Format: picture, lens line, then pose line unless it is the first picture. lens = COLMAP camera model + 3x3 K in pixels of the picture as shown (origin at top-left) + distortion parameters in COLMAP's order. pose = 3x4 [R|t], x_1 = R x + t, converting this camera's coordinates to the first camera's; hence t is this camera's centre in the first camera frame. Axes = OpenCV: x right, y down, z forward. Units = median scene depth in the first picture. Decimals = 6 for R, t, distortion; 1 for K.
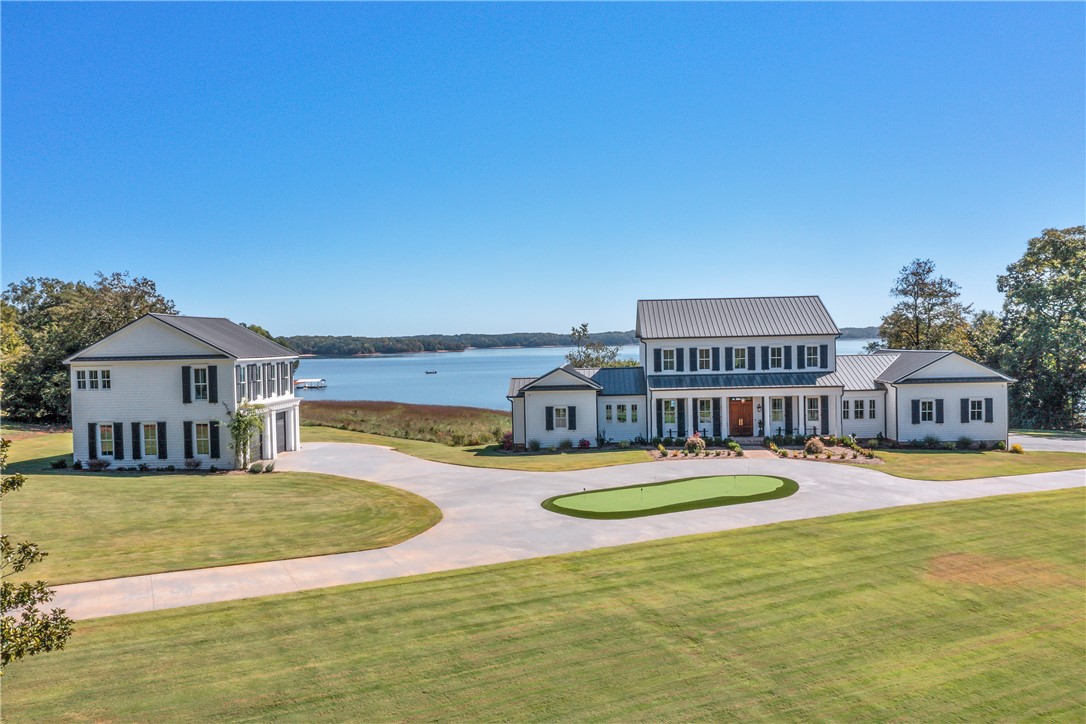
lens RADIAL K [[849.3, 0, 543.0], [0, 849.3, 362.0], [0, 0, 1]] dist [-0.011805, 0.009228]
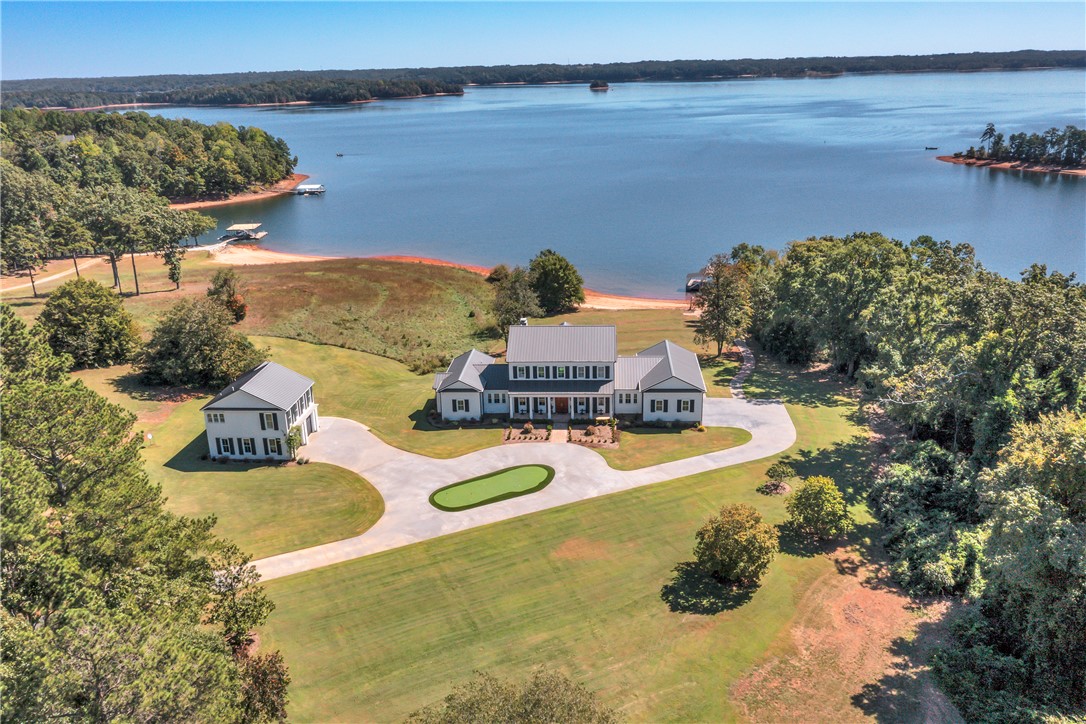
lens RADIAL K [[849.3, 0, 543.0], [0, 849.3, 362.0], [0, 0, 1]] dist [-0.011805, 0.009228]
pose [[0.999985, 0.000020, -0.005506, 0.213474], [0.001619, 0.954747, 0.297413, -0.580256], [0.005263, -0.297418, 0.954733, -0.726672]]
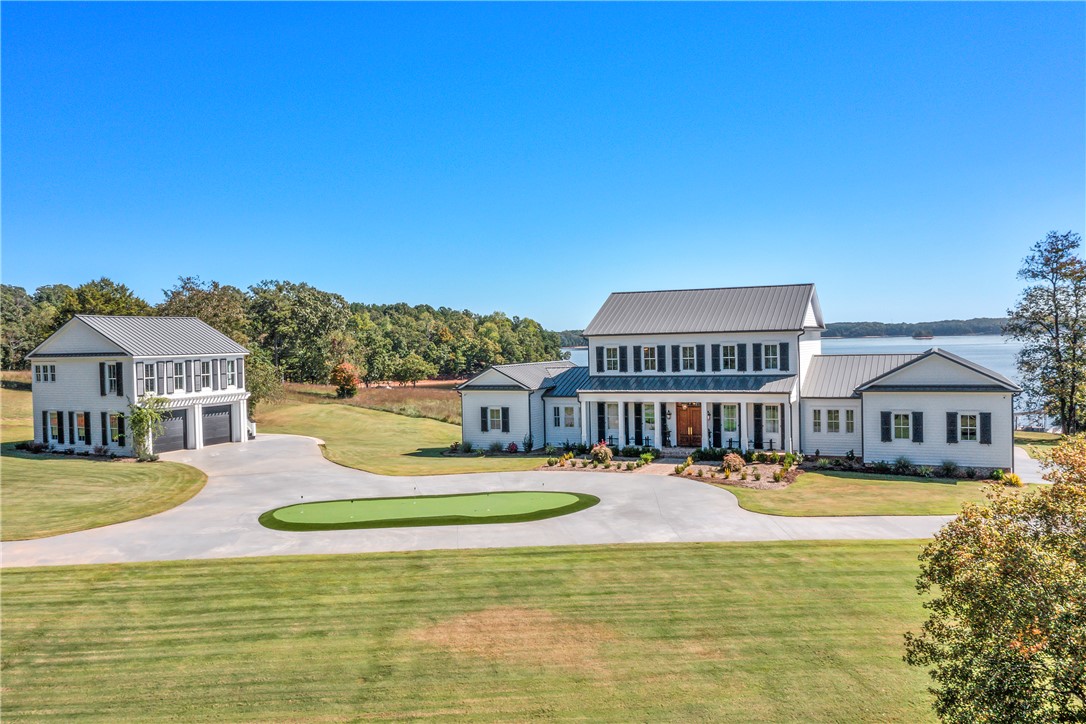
lens RADIAL K [[849.3, 0, 543.0], [0, 849.3, 362.0], [0, 0, 1]] dist [-0.011805, 0.009228]
pose [[0.933867, 0.009484, -0.357494, 0.424413], [-0.005960, 0.999922, 0.010960, -0.009406], [0.357570, -0.008104, 0.933851, 0.135538]]
